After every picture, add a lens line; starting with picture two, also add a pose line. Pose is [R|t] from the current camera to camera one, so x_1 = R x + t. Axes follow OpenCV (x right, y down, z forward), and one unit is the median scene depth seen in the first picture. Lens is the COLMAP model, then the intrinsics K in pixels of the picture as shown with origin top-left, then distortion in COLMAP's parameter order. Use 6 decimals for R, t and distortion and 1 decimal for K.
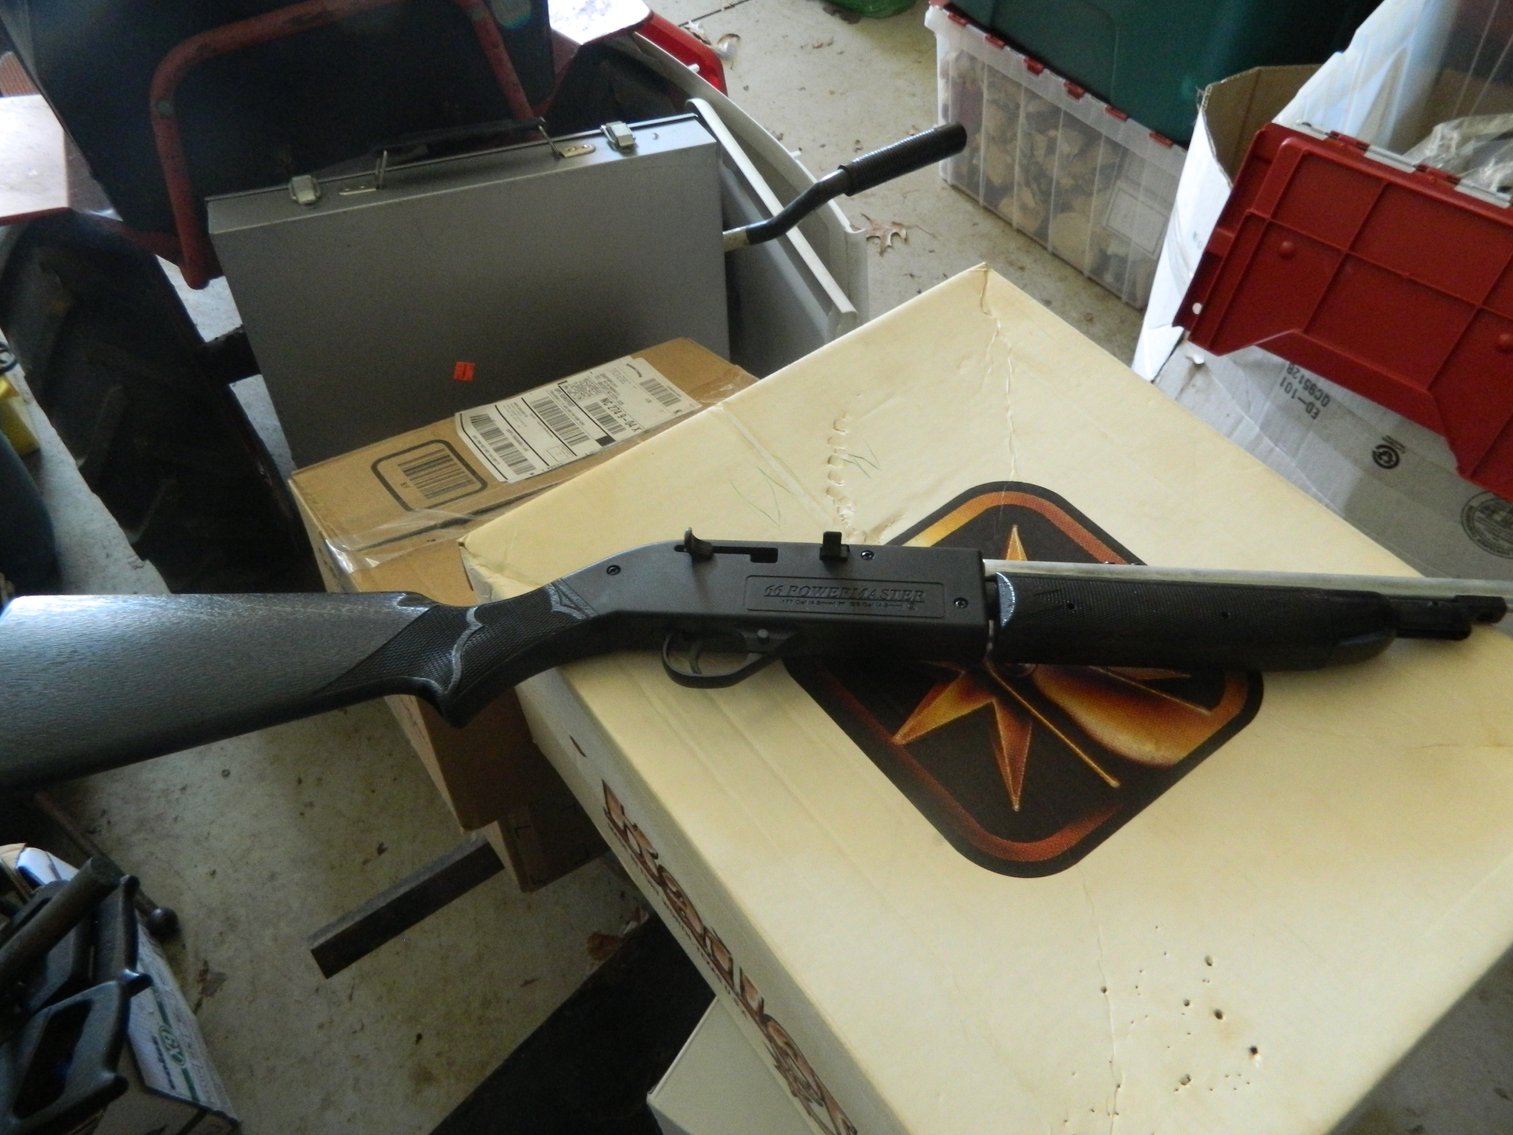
lens RADIAL K [[1099.5, 0, 756.3], [0, 1099.5, 538.5], [0, 0, 1]] dist [-0.002847, 0.000313]
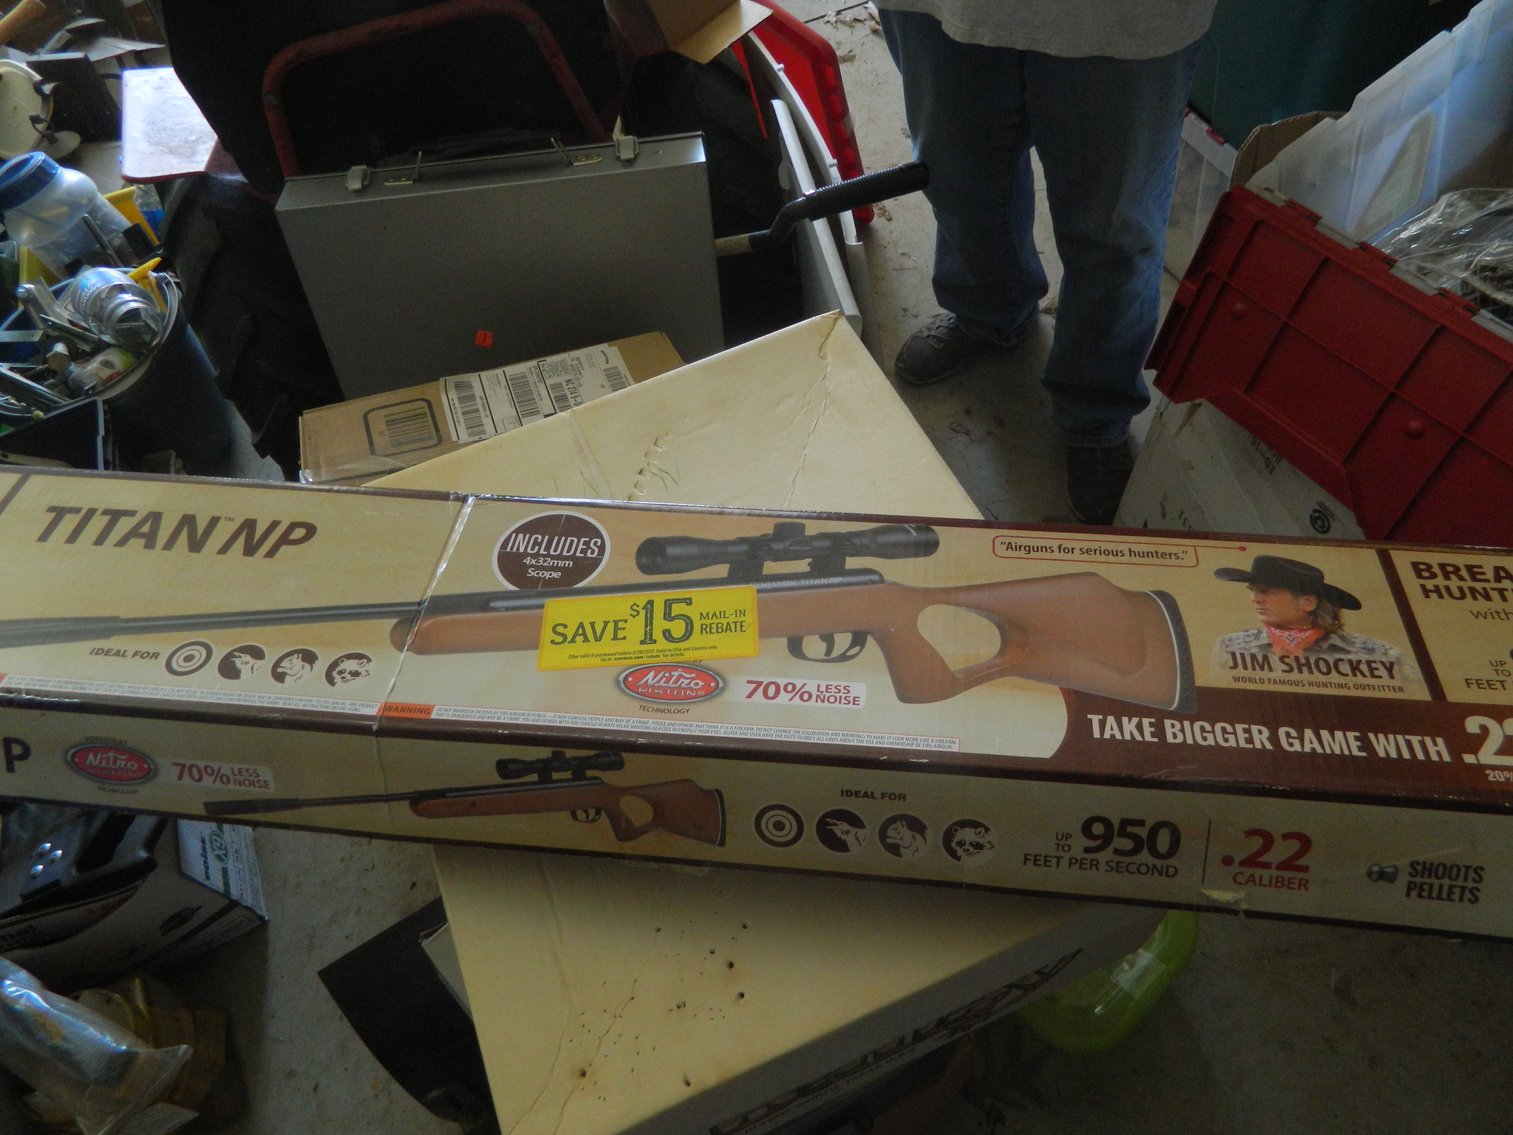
lens RADIAL K [[1106.1, 0, 834.1], [0, 1106.1, 520.2], [0, 0, 1]] dist [0.057001, -0.120886]
pose [[0.971631, 0.143487, -0.188003, 0.376858], [-0.135875, 0.989316, 0.052838, -0.078891], [0.193576, -0.025794, 0.980746, -0.109305]]
